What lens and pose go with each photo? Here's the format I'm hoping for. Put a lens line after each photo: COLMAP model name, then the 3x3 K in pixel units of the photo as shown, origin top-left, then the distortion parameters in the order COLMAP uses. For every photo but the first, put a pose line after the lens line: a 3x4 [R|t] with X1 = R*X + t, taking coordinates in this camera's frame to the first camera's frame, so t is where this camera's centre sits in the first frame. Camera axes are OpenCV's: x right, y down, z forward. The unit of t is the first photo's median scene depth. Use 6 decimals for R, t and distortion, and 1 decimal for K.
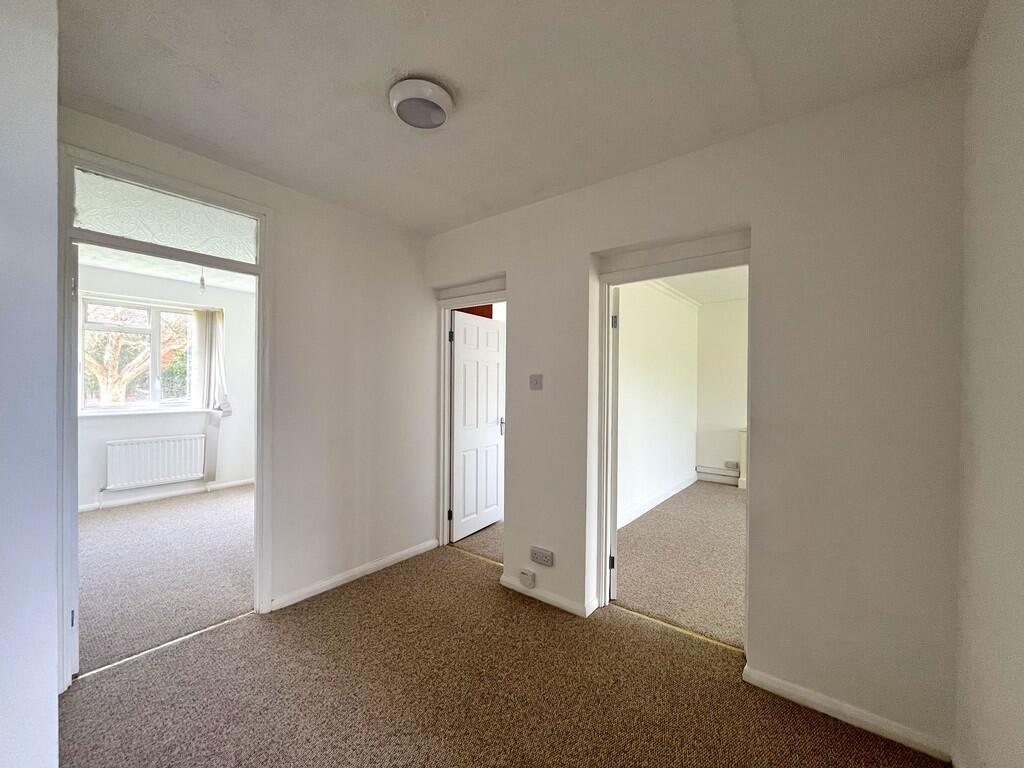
lens RADIAL K [[414.1, 0, 511.7], [0, 414.1, 387.8], [0, 0, 1]] dist [0.001821, 0.000069]
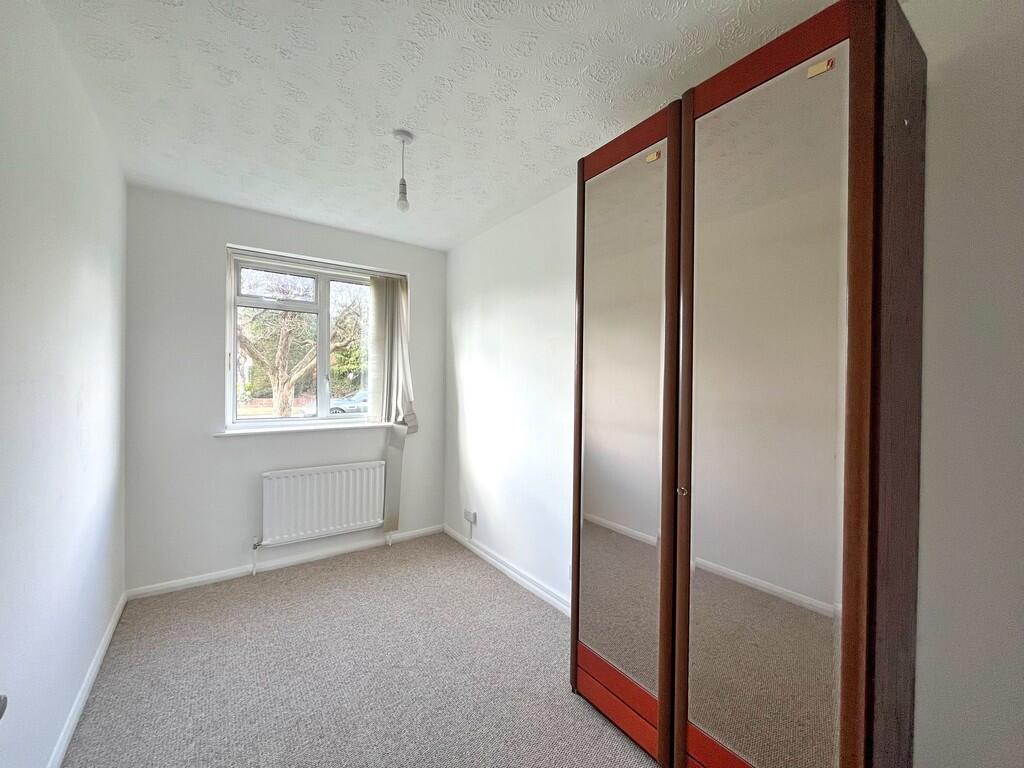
lens RADIAL K [[414.1, 0, 518.2], [0, 414.1, 384.7], [0, 0, 1]] dist [0.001821, 0.000069]
pose [[0.965956, -0.001992, -0.258700, -0.355110], [0.000328, 0.999979, -0.006477, -0.005789], [0.258708, 0.006171, 0.965936, 0.403706]]
